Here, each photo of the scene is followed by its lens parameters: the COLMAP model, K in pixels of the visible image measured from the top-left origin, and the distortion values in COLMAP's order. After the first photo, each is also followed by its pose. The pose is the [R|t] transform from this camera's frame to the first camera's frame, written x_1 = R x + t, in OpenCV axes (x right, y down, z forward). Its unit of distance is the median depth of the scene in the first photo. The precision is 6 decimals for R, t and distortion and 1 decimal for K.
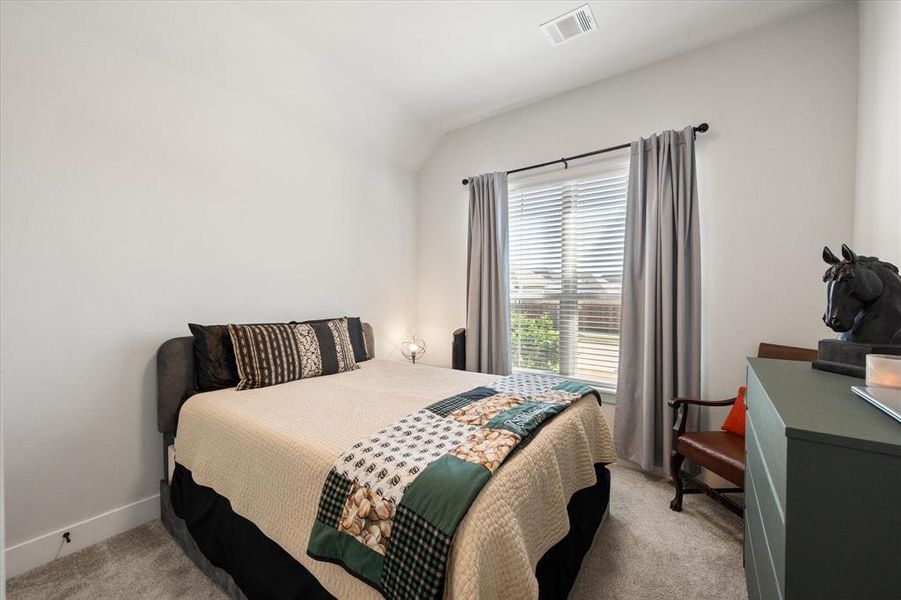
lens RADIAL K [[362.3, 0, 449.4], [0, 362.3, 298.7], [0, 0, 1]] dist [-0.000036, 0.000201]
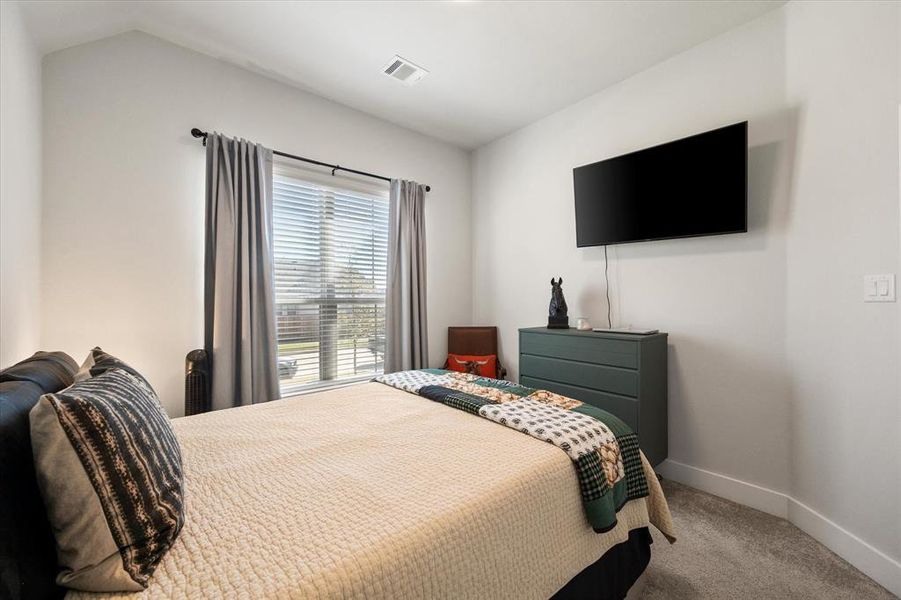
lens RADIAL K [[362.3, 0, 449.4], [0, 362.3, 298.7], [0, 0, 1]] dist [-0.000036, 0.000201]
pose [[0.219445, 0.003114, 0.975620, -0.595526], [0.019809, 0.999775, -0.007646, 0.001996], [-0.975424, 0.021004, 0.219334, 0.462048]]
